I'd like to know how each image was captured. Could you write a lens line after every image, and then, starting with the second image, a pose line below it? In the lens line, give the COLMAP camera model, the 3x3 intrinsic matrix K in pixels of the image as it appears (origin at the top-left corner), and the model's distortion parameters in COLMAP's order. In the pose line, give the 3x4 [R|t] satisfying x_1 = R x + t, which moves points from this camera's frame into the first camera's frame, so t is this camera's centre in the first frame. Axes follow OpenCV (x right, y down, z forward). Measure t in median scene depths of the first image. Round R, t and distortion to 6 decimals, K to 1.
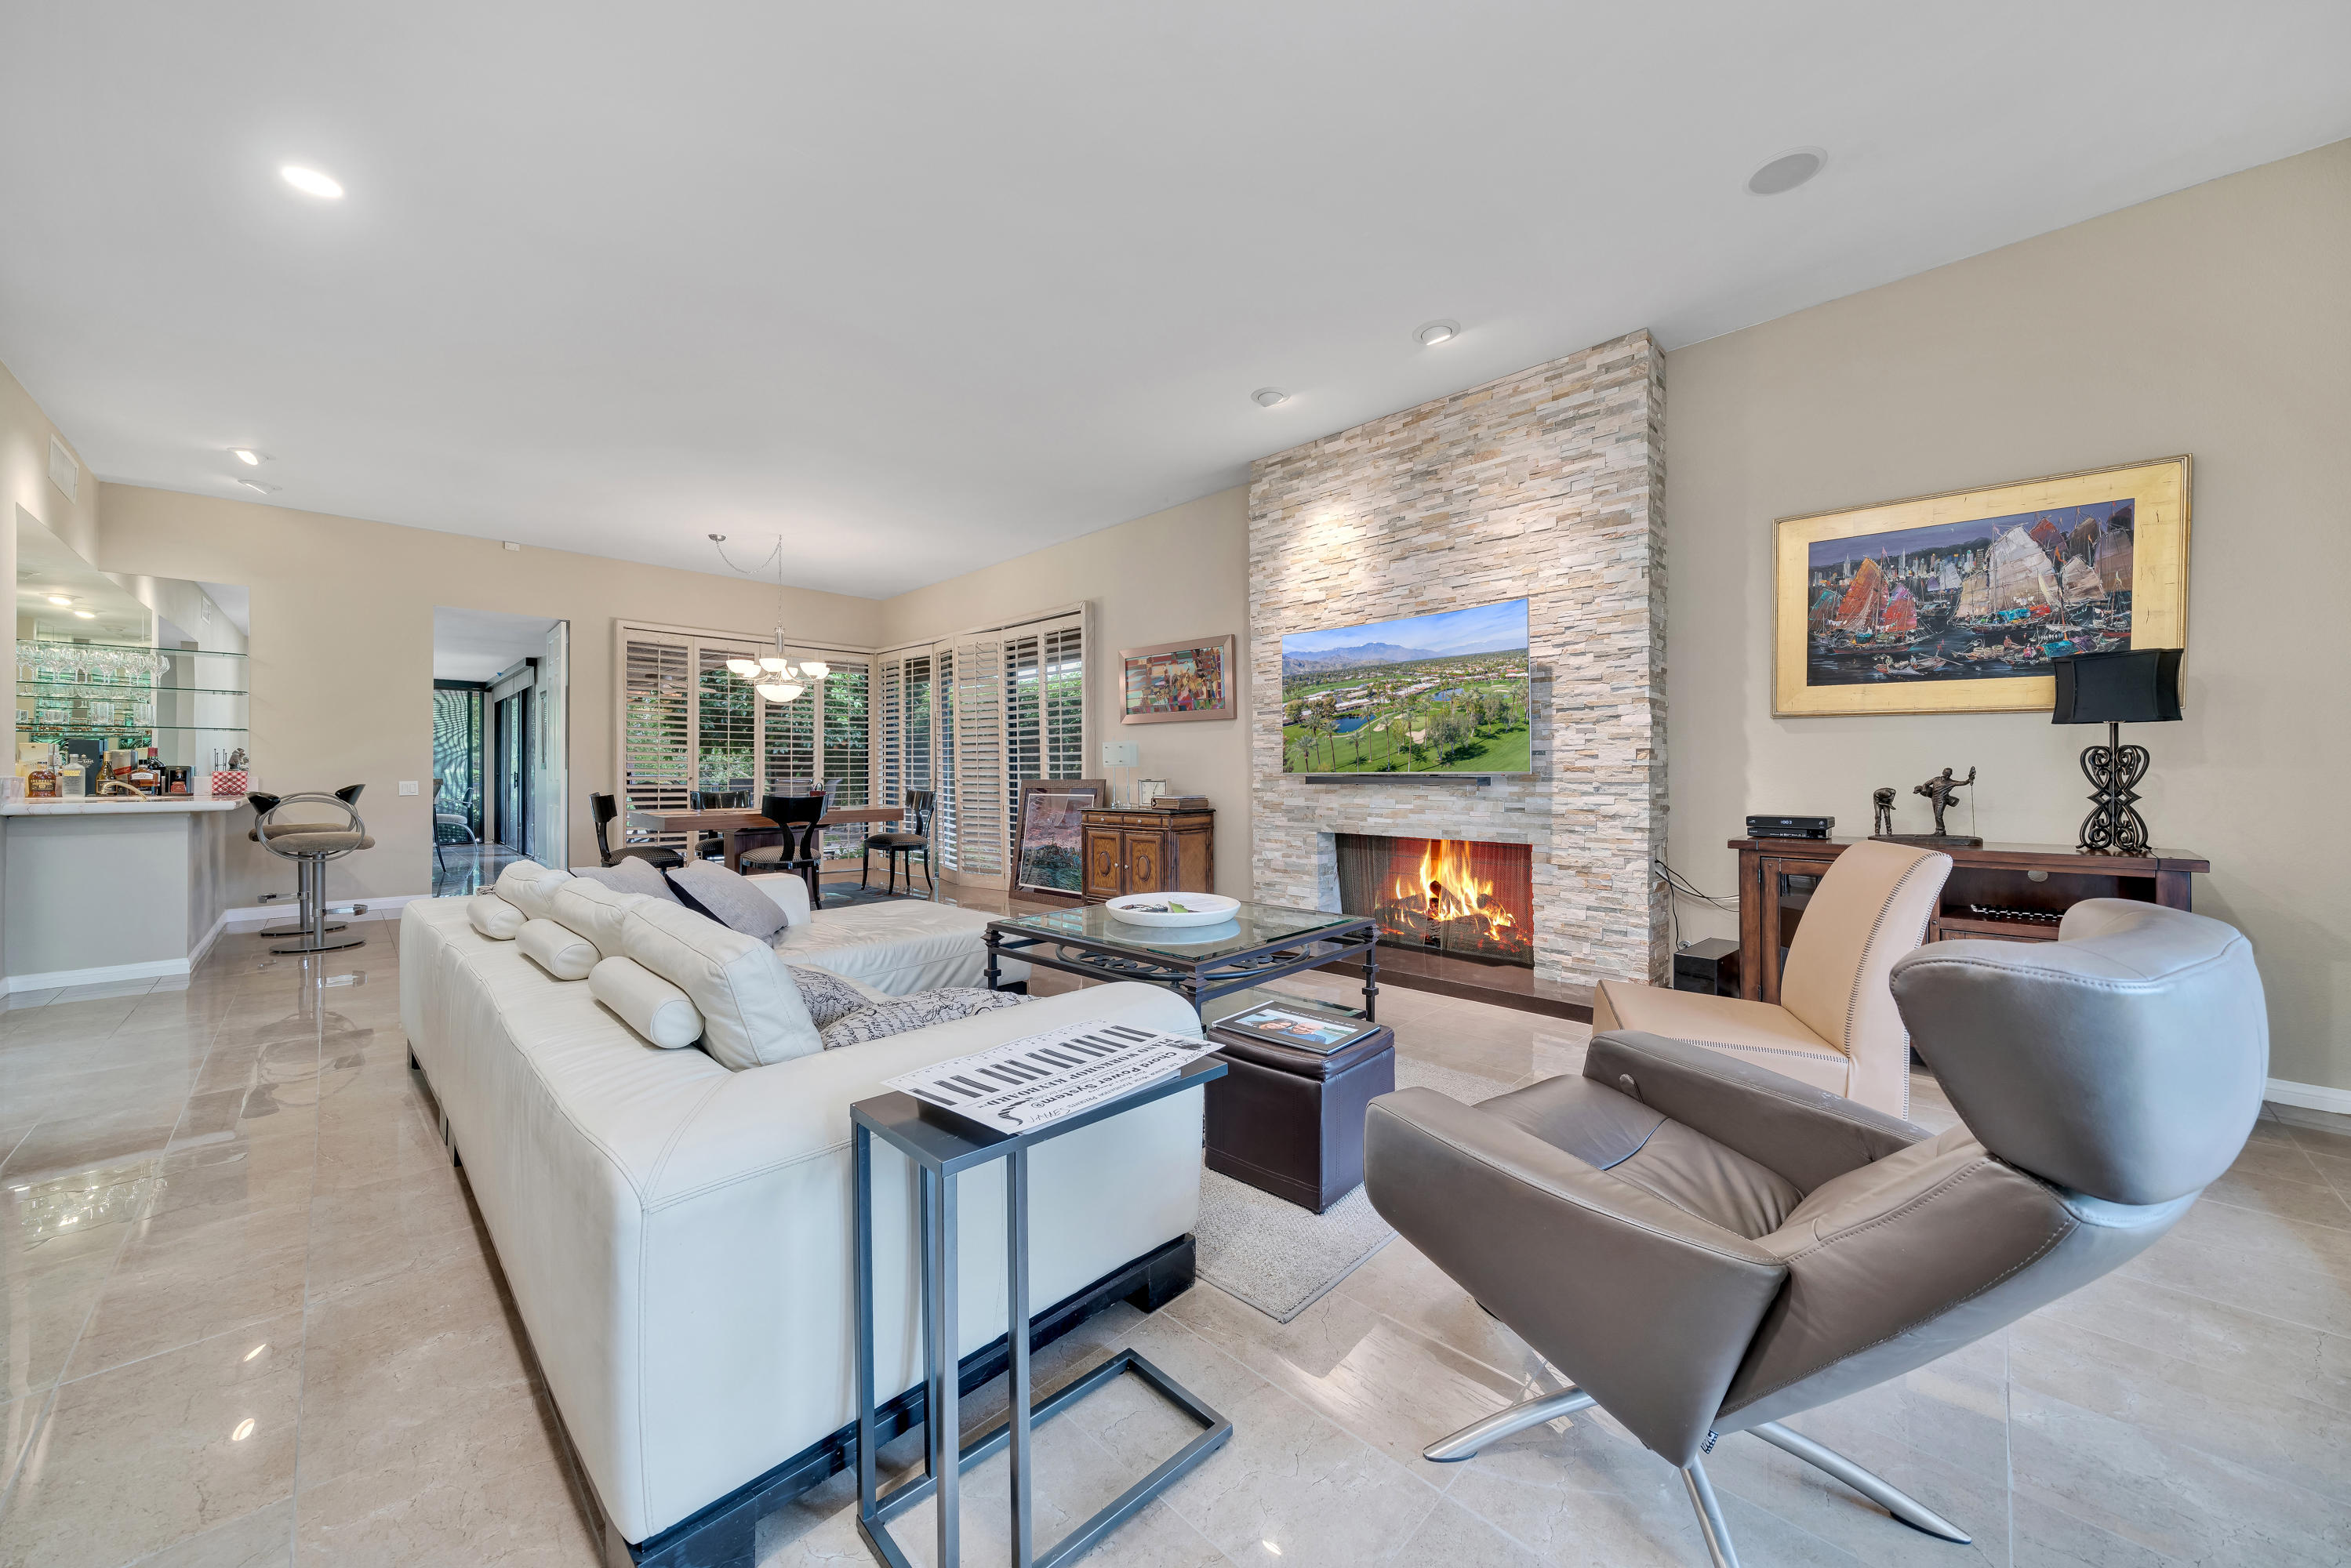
lens RADIAL K [[812.7, 0, 1178.4], [0, 812.7, 777.1], [0, 0, 1]] dist [-0.000704, 0.000049]
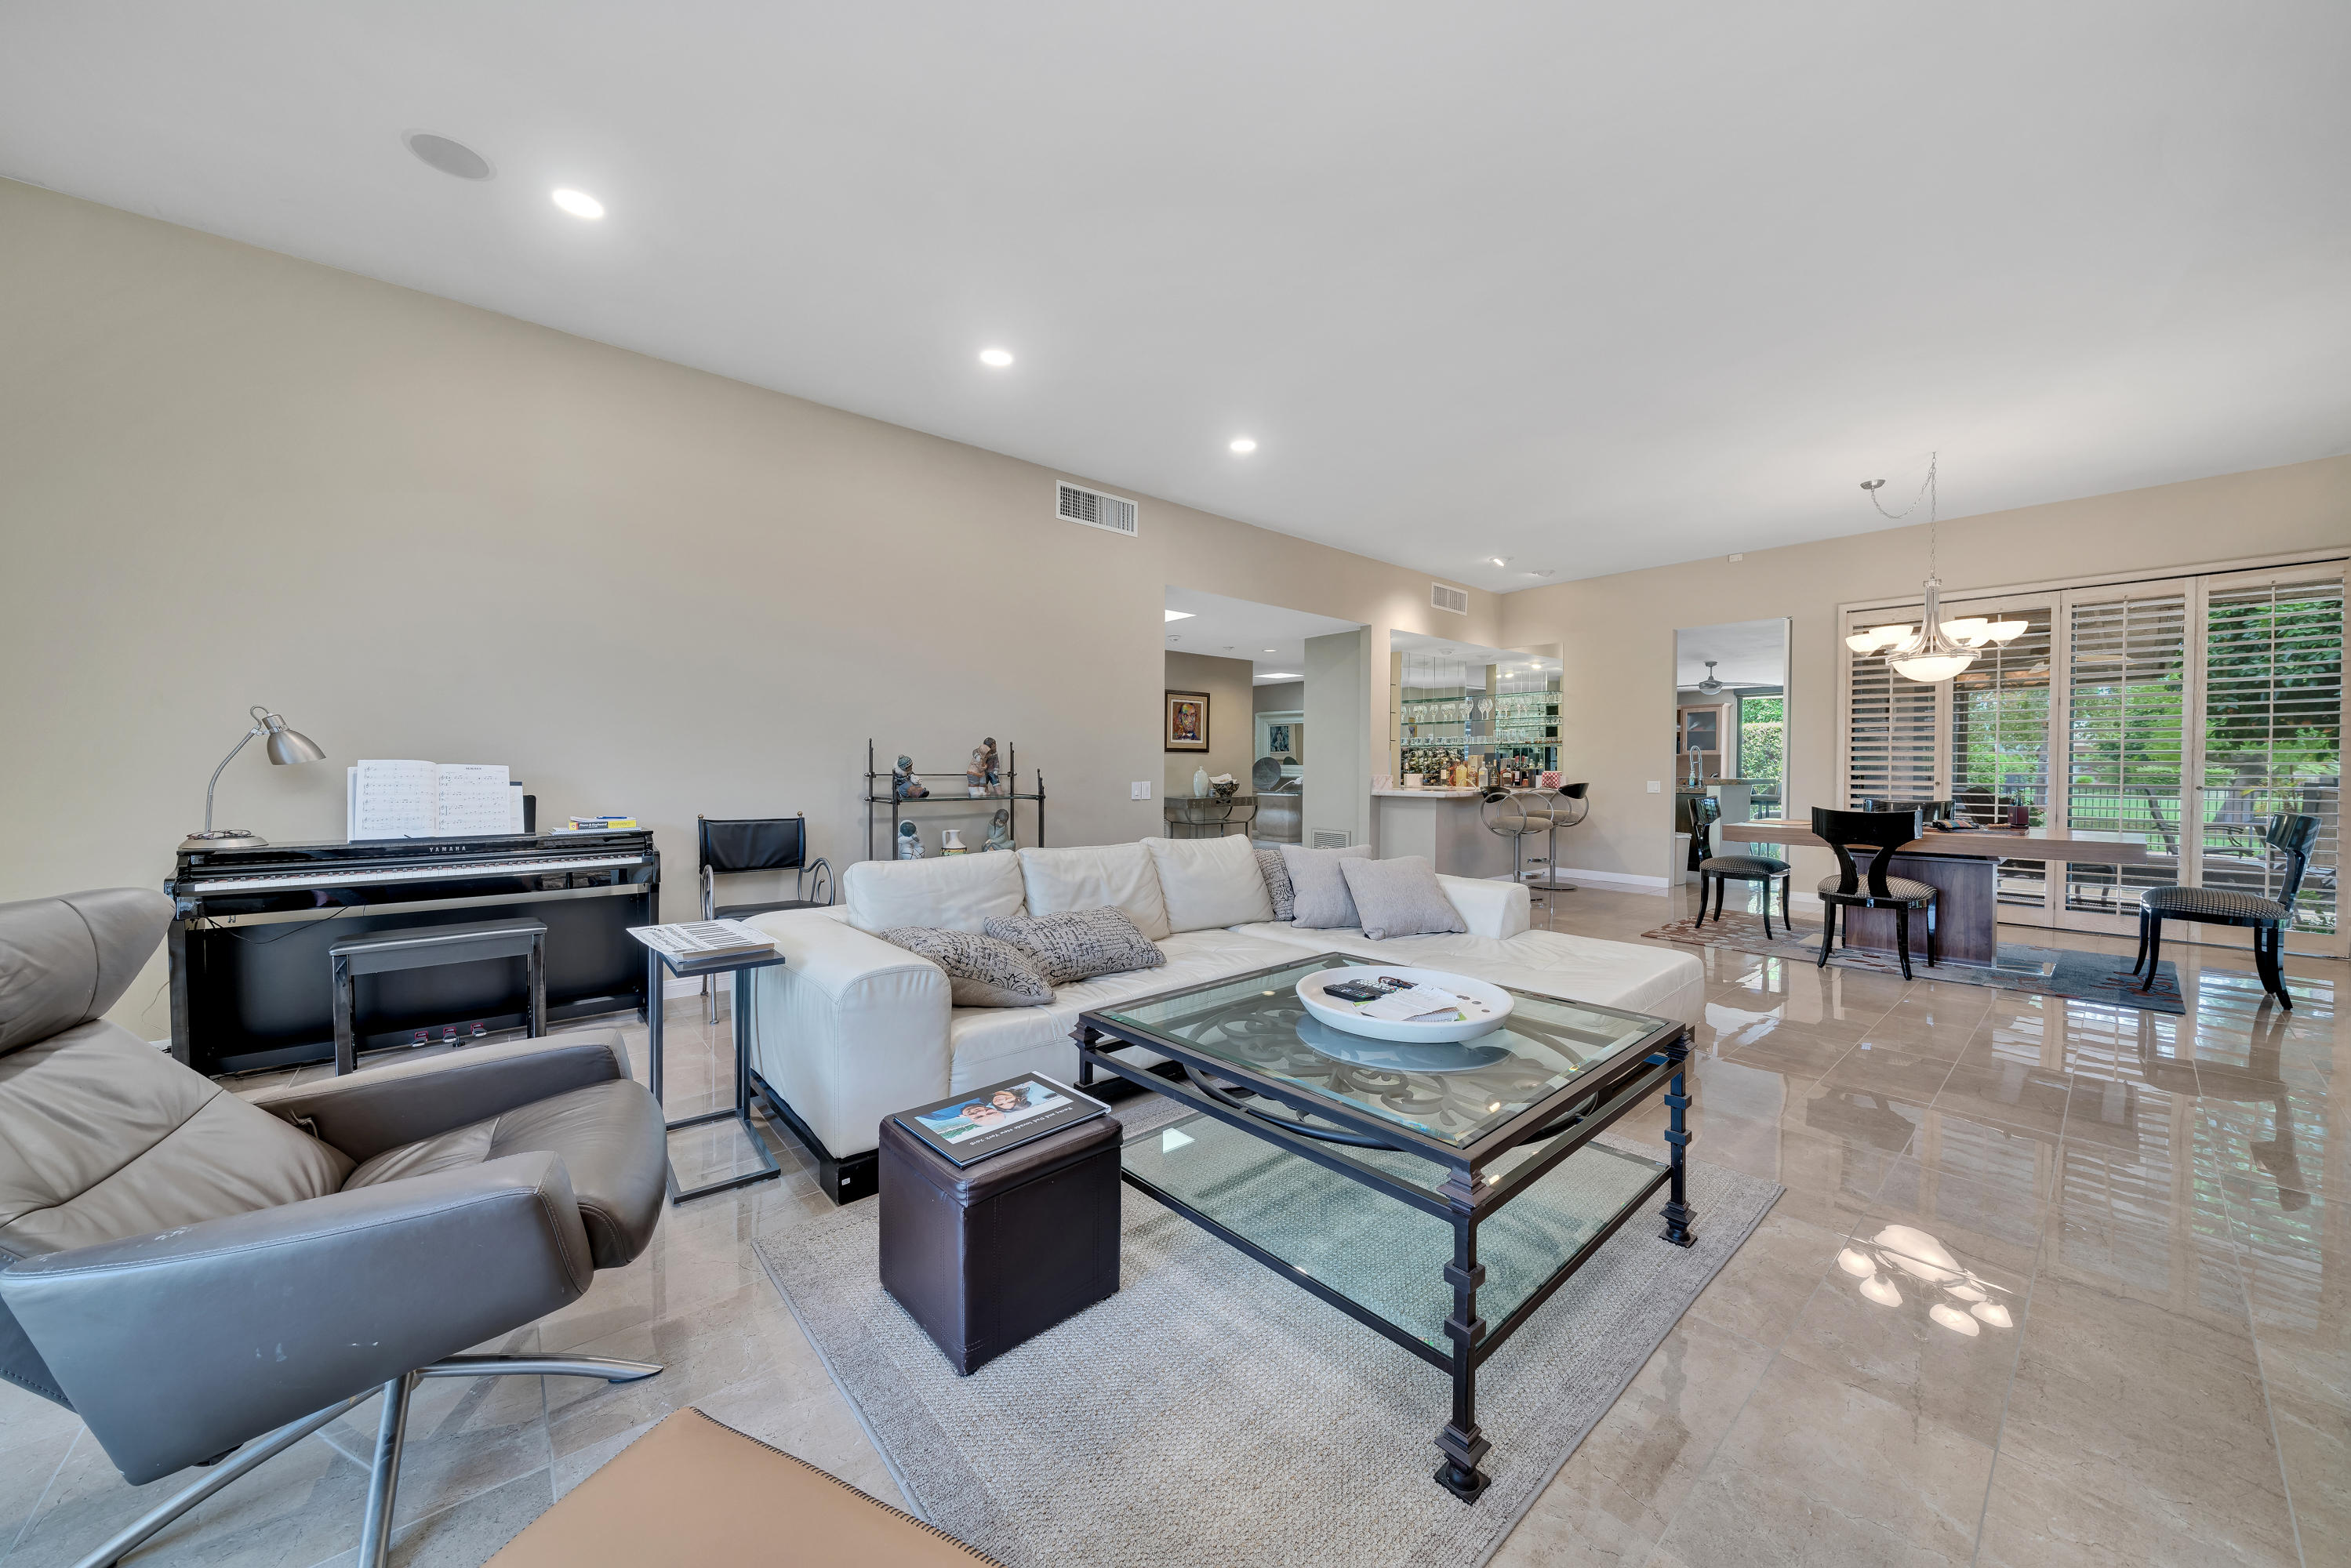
lens RADIAL K [[812.7, 0, 1189.4], [0, 812.7, 771.3], [0, 0, 1]] dist [-0.000704, 0.000049]
pose [[-0.073296, 0.007874, -0.997279, 0.346117], [-0.011108, 0.999900, 0.008711, -0.012397], [0.997248, 0.011716, -0.073202, 0.468651]]
